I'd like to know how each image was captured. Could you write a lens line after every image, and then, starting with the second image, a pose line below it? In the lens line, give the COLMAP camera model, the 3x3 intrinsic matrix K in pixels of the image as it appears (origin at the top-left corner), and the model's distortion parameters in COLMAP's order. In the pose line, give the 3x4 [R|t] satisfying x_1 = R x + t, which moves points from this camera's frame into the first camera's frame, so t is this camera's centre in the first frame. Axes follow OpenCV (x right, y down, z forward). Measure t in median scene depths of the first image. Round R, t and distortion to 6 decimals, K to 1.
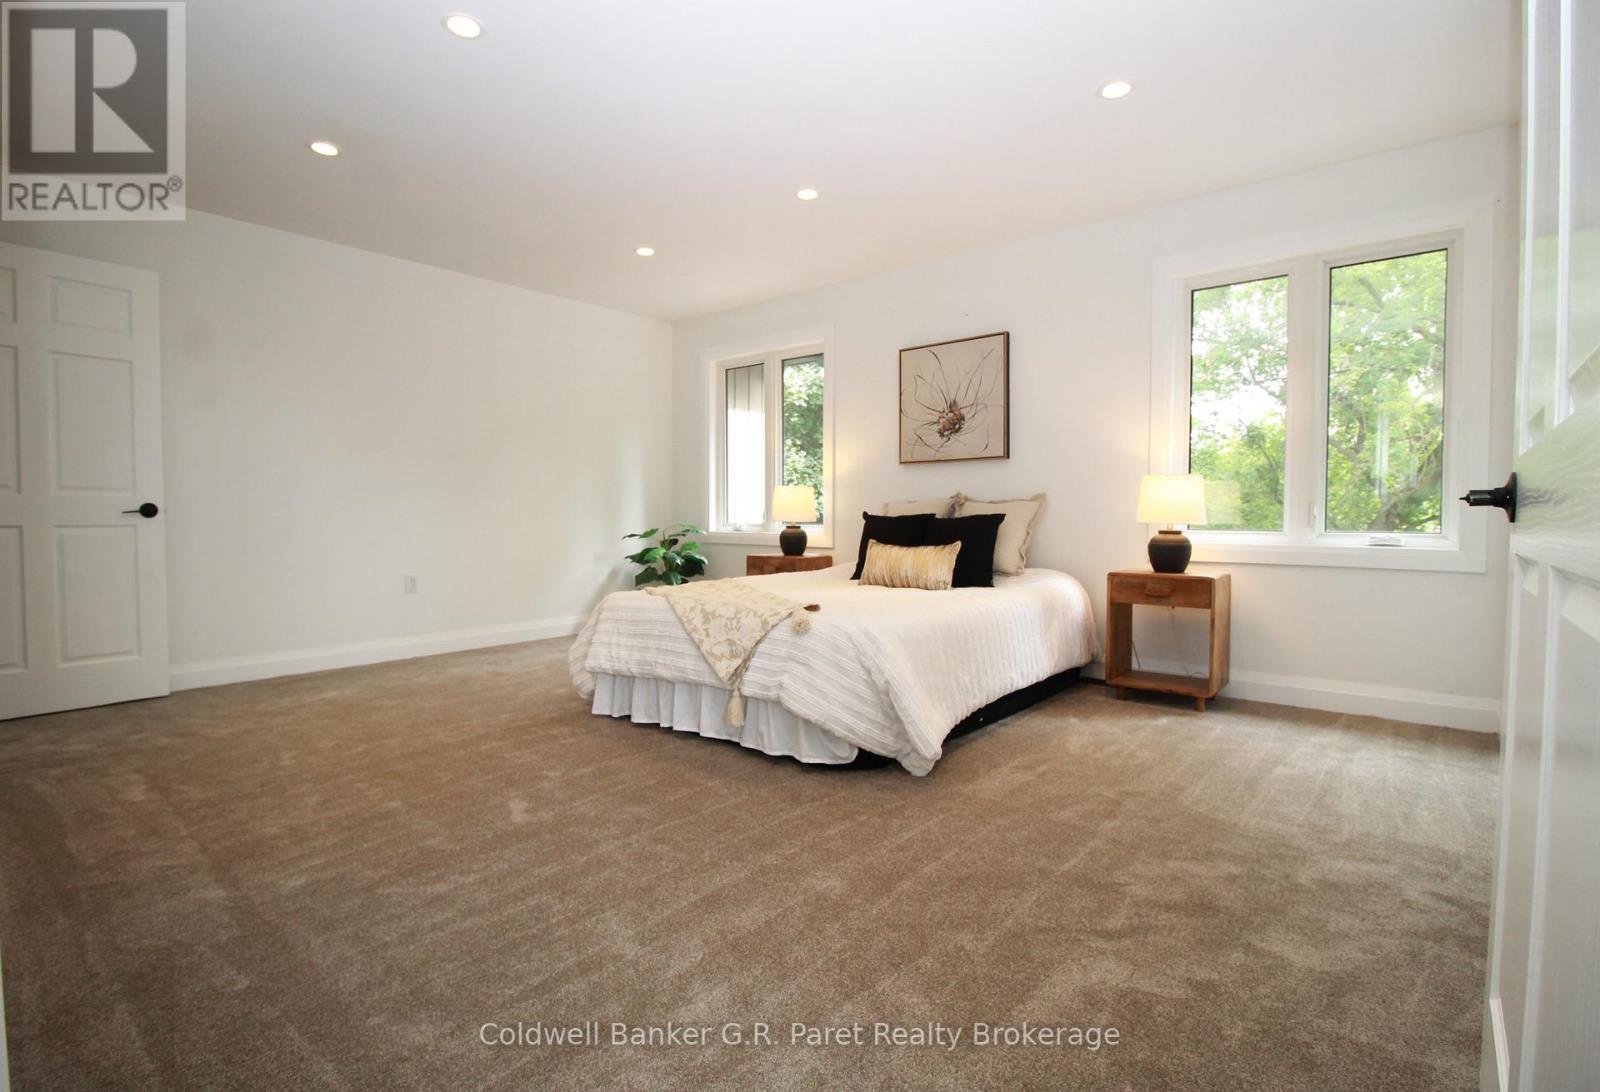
lens RADIAL K [[736.2, 0, 798.5], [0, 736.2, 538.9], [0, 0, 1]] dist [-0.003908, -0.000042]
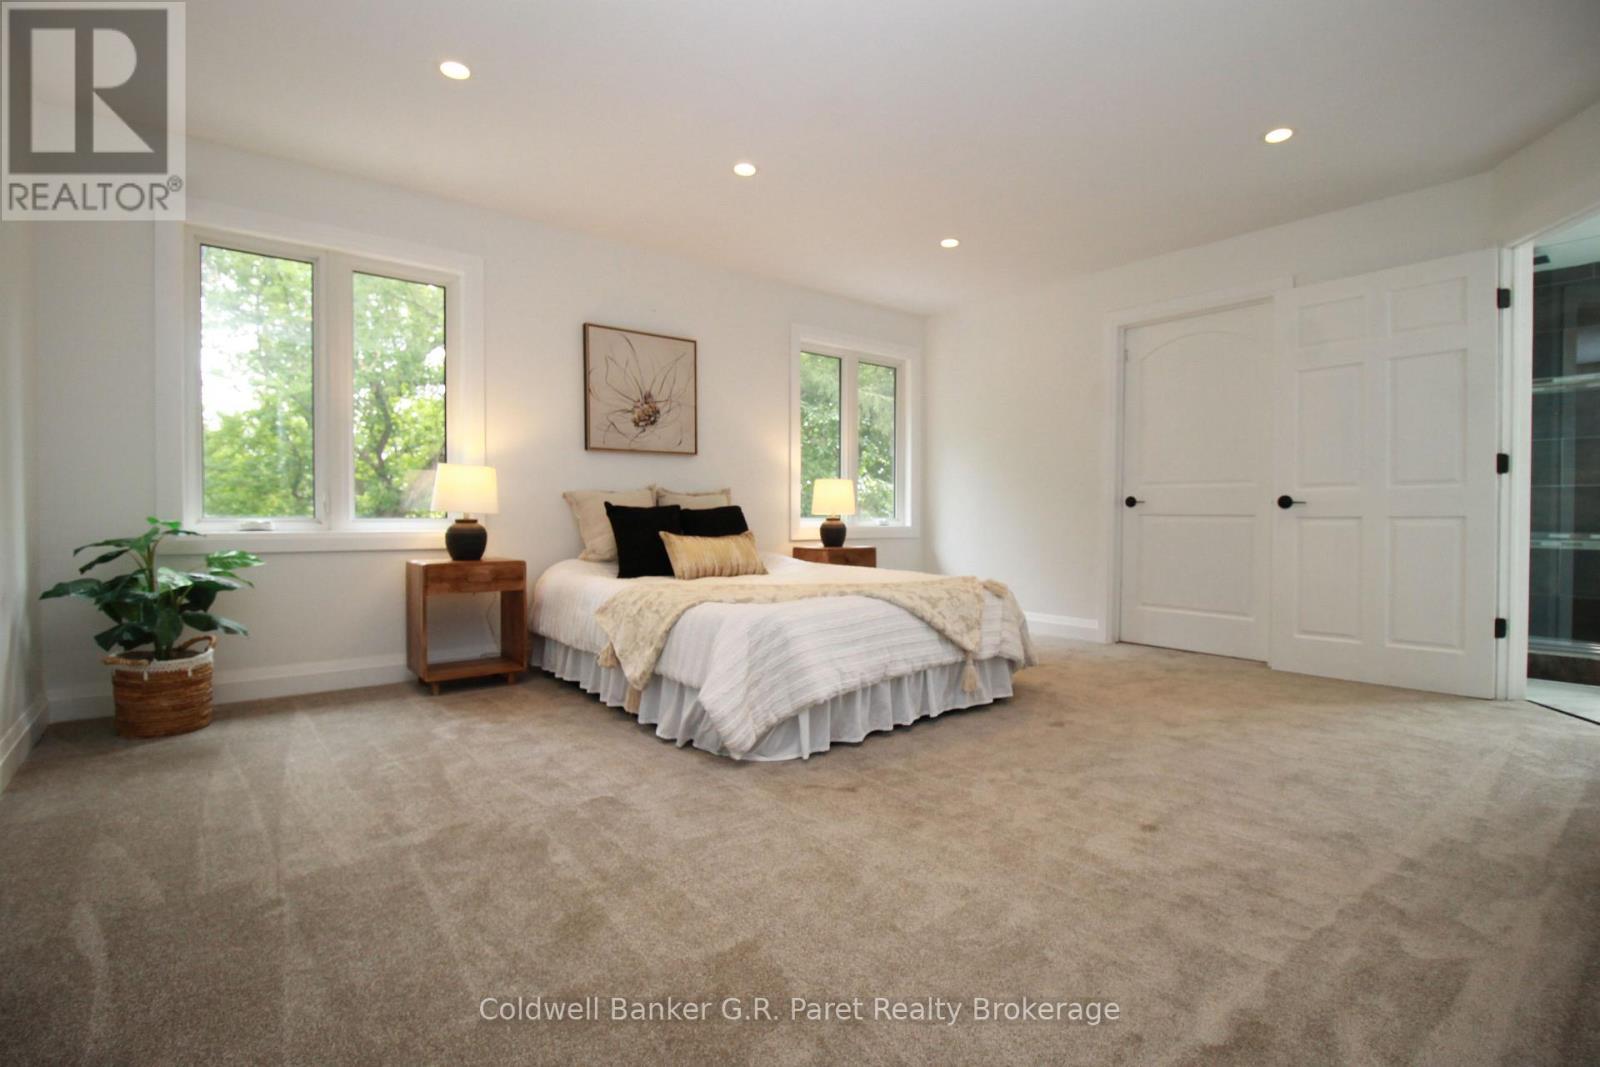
lens RADIAL K [[756.7, 0, 799.0], [0, 756.7, 523.5], [0, 0, 1]] dist [-0.002520, -0.000448]
pose [[0.178771, -0.020958, 0.983667, -0.783318], [0.023094, 0.999587, 0.017101, -0.021862], [-0.983620, 0.019659, 0.179182, 0.621614]]
